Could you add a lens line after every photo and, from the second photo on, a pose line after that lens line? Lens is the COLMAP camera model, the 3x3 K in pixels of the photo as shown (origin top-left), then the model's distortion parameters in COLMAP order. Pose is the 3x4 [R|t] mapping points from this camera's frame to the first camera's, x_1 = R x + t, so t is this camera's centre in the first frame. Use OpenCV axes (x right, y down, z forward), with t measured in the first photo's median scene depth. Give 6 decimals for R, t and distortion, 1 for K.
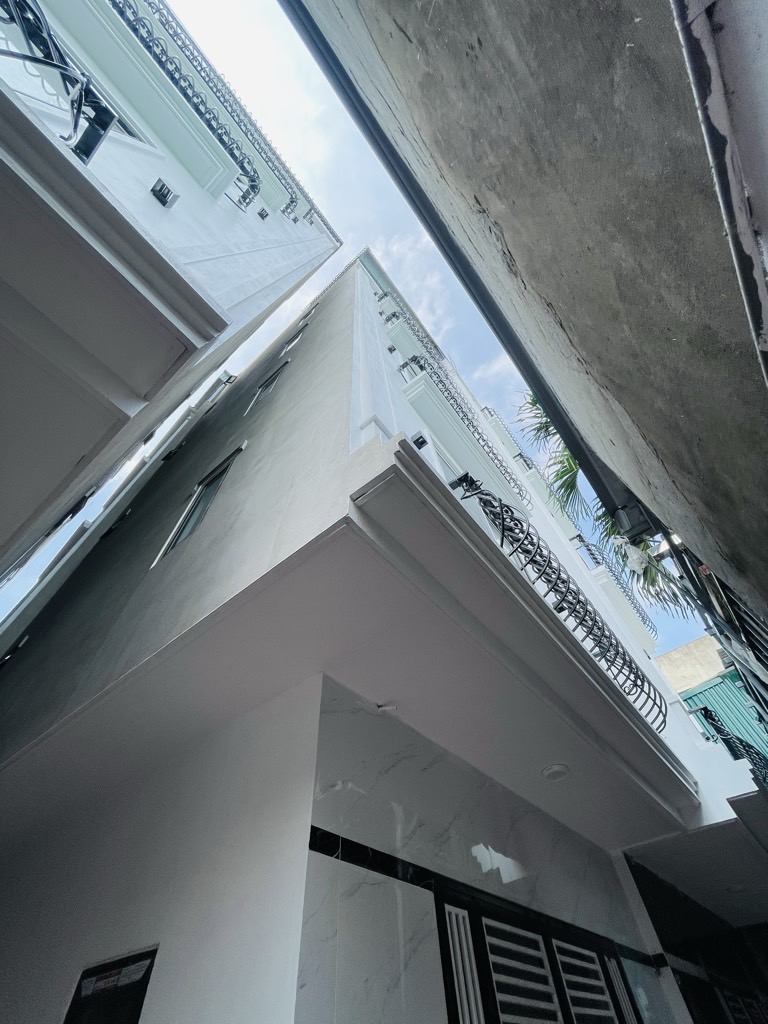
lens RADIAL K [[411.4, 0, 386.2], [0, 411.4, 508.0], [0, 0, 1]] dist [0.000044, -0.000337]
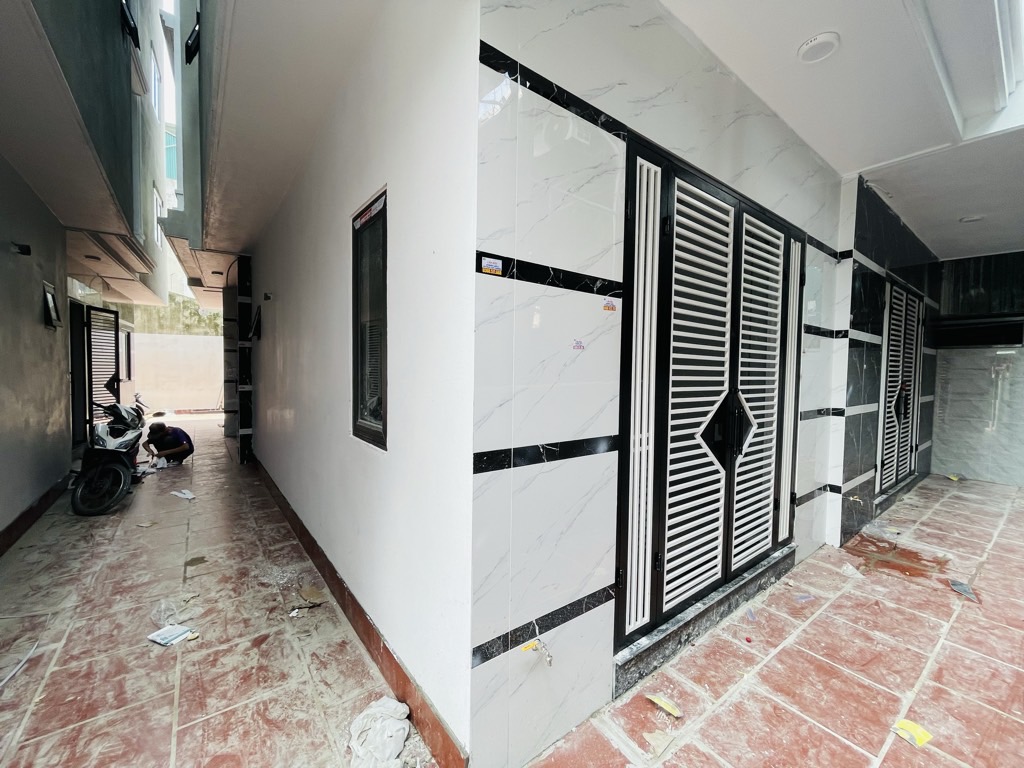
lens RADIAL K [[411.4, 0, 509.3], [0, 411.4, 388.8], [0, 0, 1]] dist [0.000044, -0.000337]
pose [[0.969894, 0.074796, -0.231755, 0.094281], [0.158965, 0.526493, 0.835186, 0.302221], [0.184486, -0.846883, 0.498753, -0.040439]]
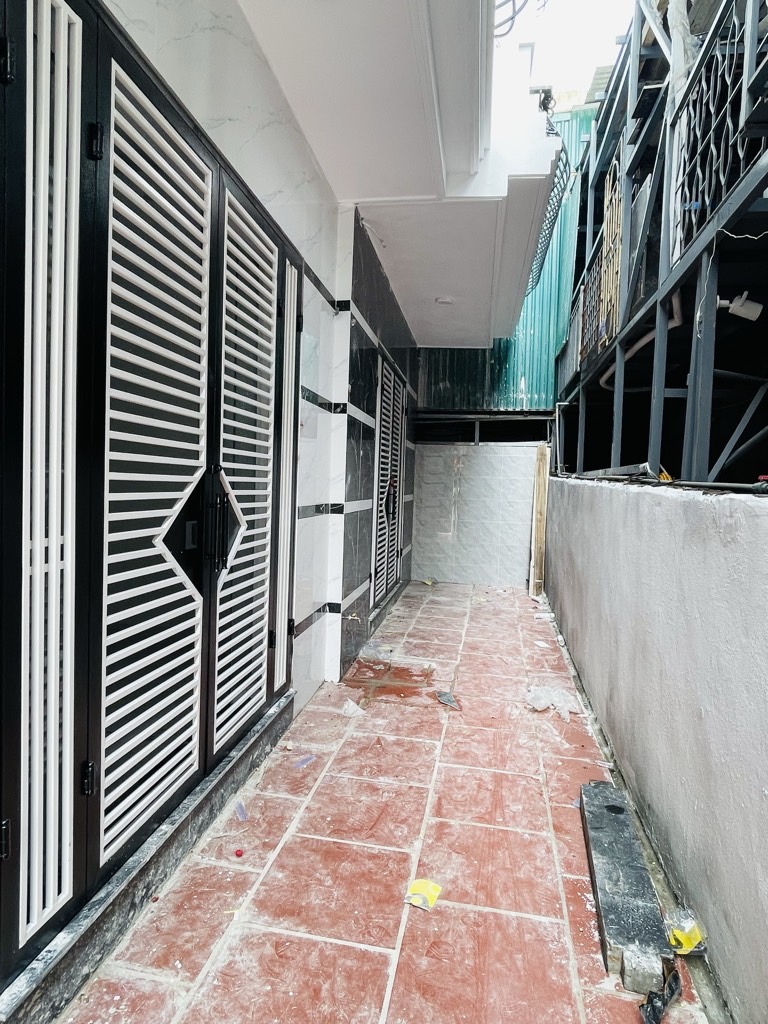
lens RADIAL K [[619.1, 0, 379.3], [0, 619.1, 511.0], [0, 0, 1]] dist [-0.007680, -0.004885]
pose [[0.862769, 0.059720, 0.502060, 0.145160], [-0.458340, 0.511570, 0.726788, 0.475481], [-0.213435, -0.857164, 0.468739, 0.007905]]
